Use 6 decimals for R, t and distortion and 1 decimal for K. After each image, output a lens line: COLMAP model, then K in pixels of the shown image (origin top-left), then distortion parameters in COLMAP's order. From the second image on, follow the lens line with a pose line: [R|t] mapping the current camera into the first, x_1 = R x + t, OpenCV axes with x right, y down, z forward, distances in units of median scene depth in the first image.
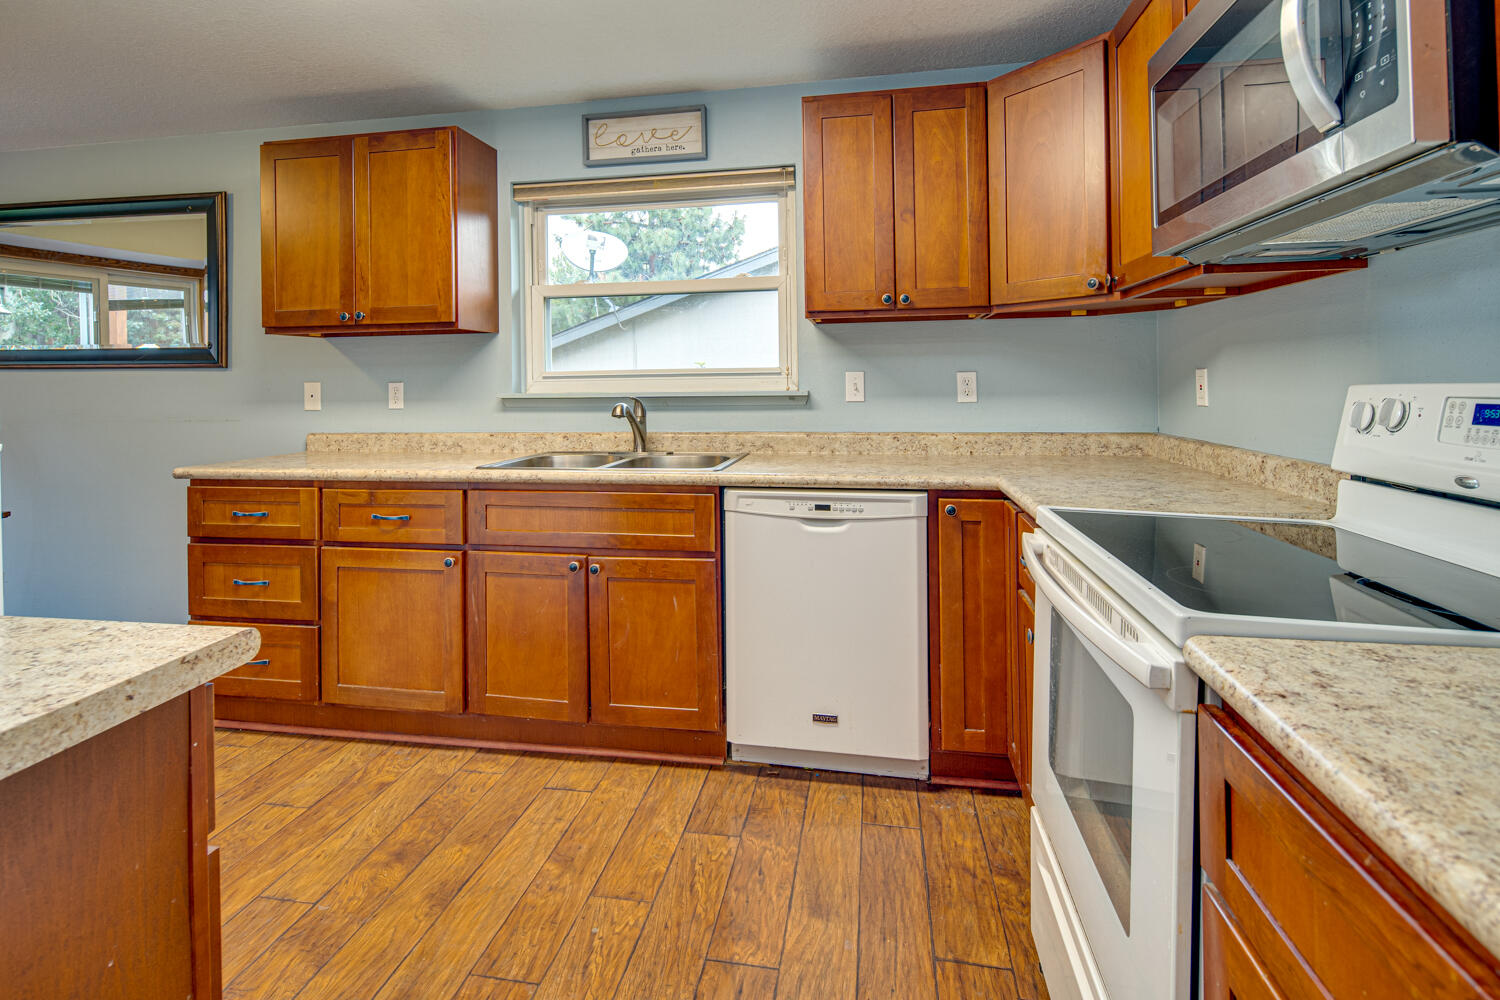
lens RADIAL K [[750.9, 0, 745.7], [0, 750.9, 358.1], [0, 0, 1]] dist [0.001512, -0.000253]
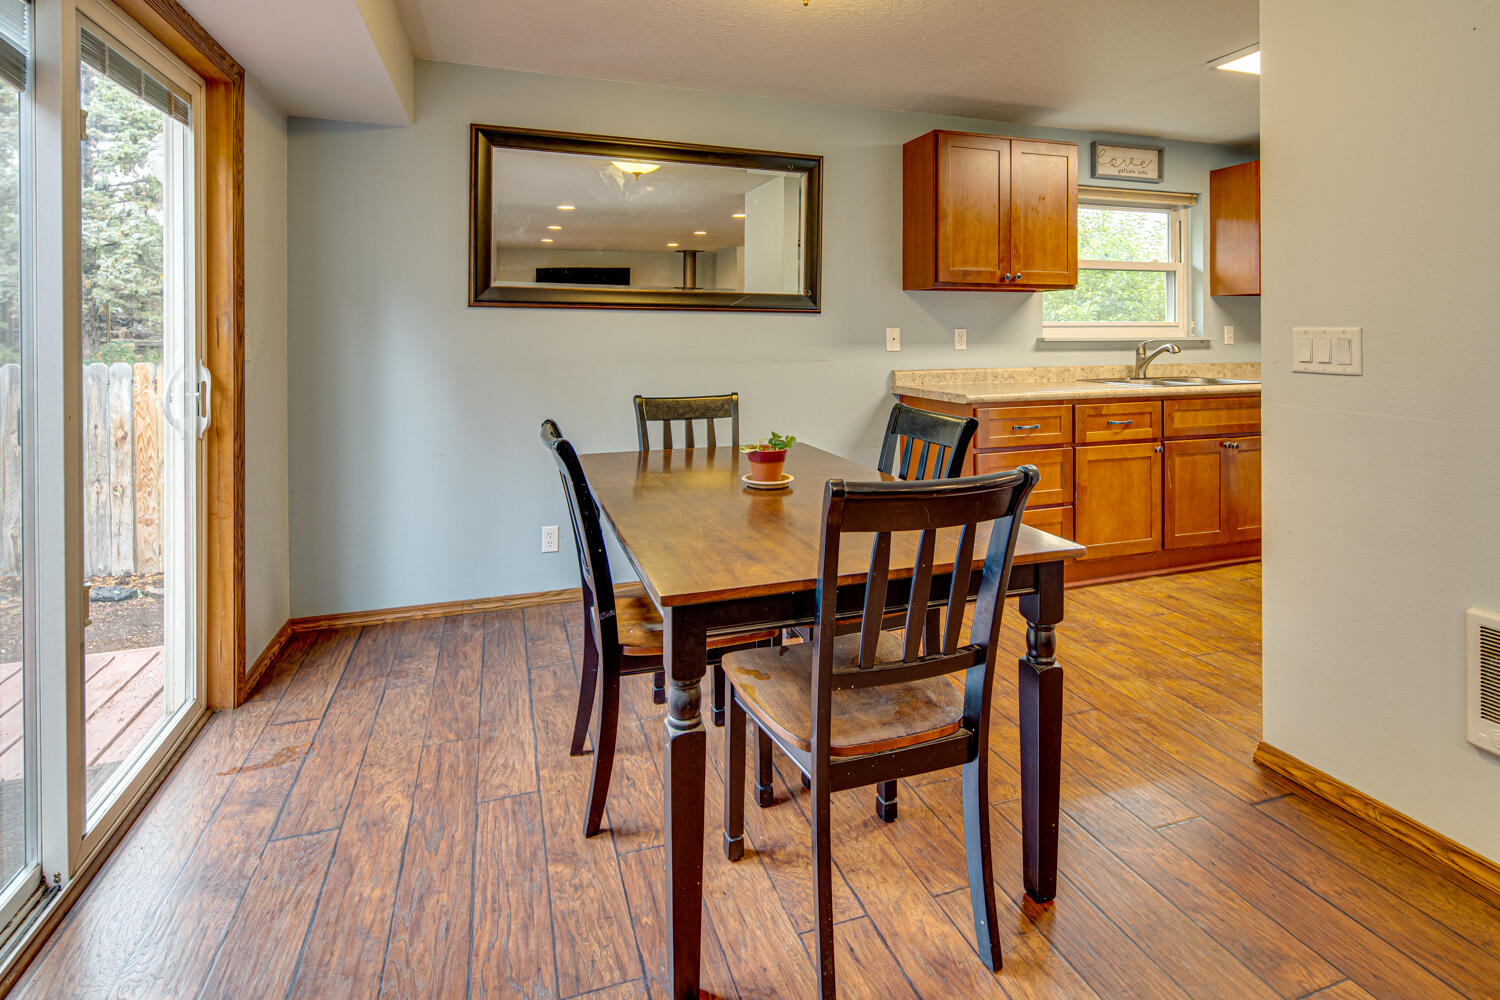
lens RADIAL K [[722.1, 0, 719.3], [0, 722.1, 332.9], [0, 0, 1]] dist [-0.001392, -0.000189]
pose [[0.880552, 0.010429, 0.473834, -1.772944], [-0.023477, 0.999490, 0.021629, 0.028813], [-0.473367, -0.030169, 0.880348, 0.154765]]
